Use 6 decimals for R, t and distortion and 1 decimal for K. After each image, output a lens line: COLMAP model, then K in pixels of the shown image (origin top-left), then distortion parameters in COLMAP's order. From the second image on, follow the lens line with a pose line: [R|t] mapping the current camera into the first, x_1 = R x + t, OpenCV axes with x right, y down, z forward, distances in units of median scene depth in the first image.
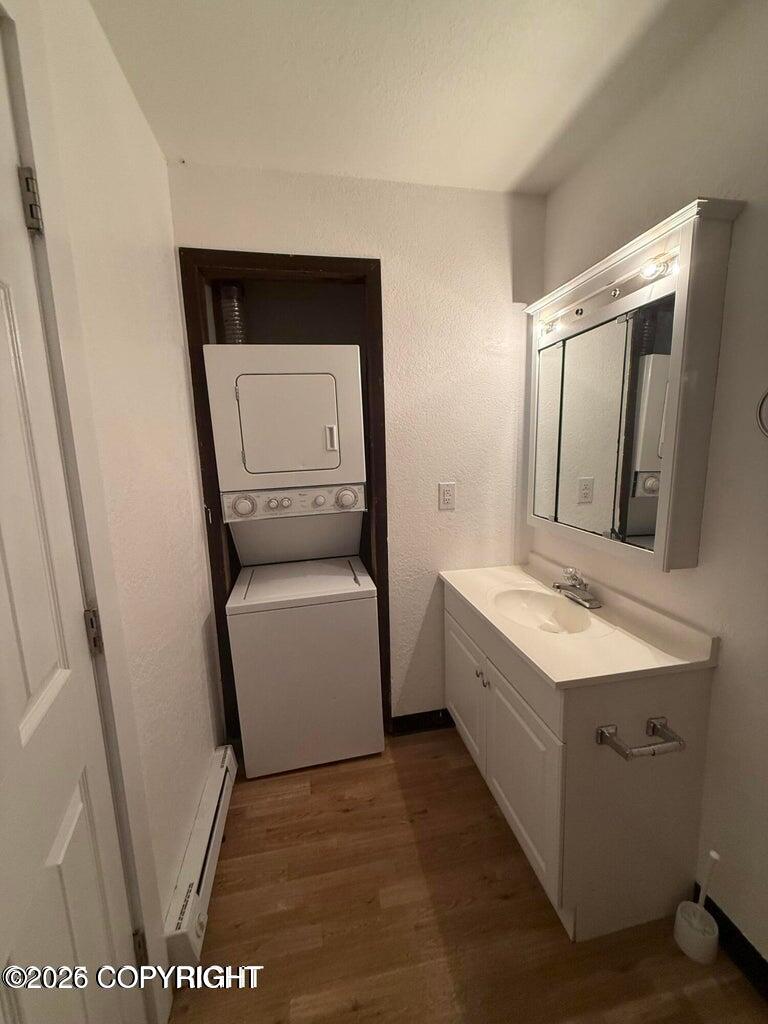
lens RADIAL K [[408.8, 0, 383.5], [0, 408.8, 513.2], [0, 0, 1]] dist [0.001888, 0.000053]
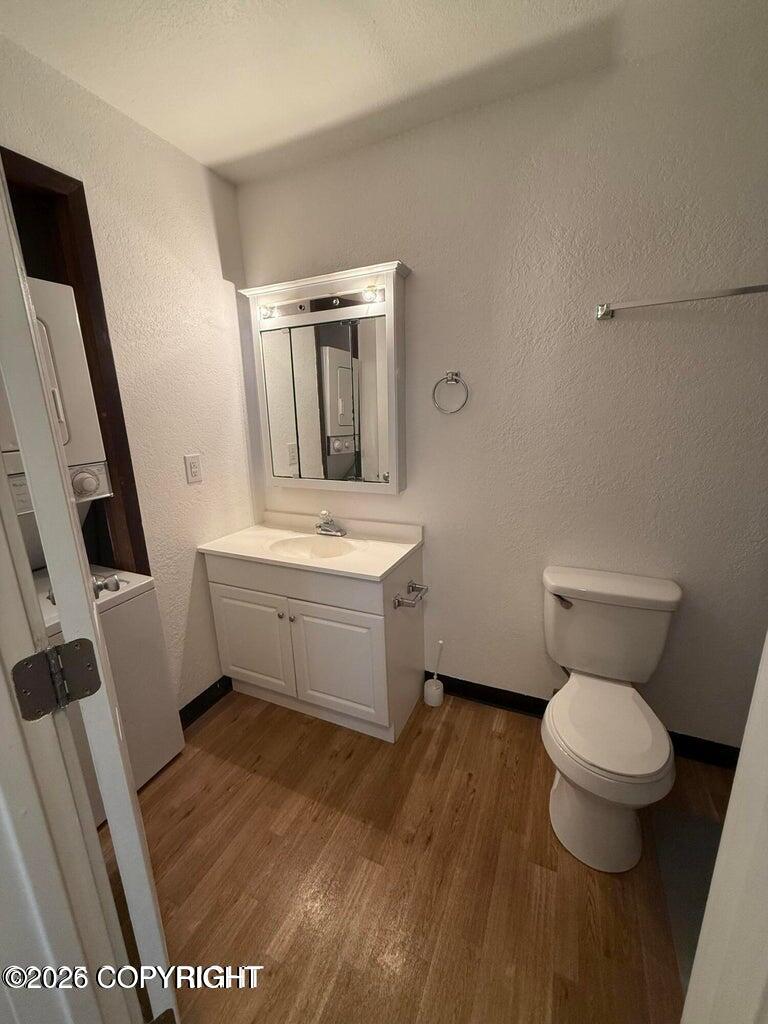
lens RADIAL K [[408.8, 0, 383.5], [0, 408.8, 513.2], [0, 0, 1]] dist [0.001888, 0.000053]
pose [[0.579320, -0.184808, 0.793873, -0.421327], [0.140209, 0.982034, 0.126294, 0.003615], [-0.802951, 0.038144, 0.594824, 0.063989]]
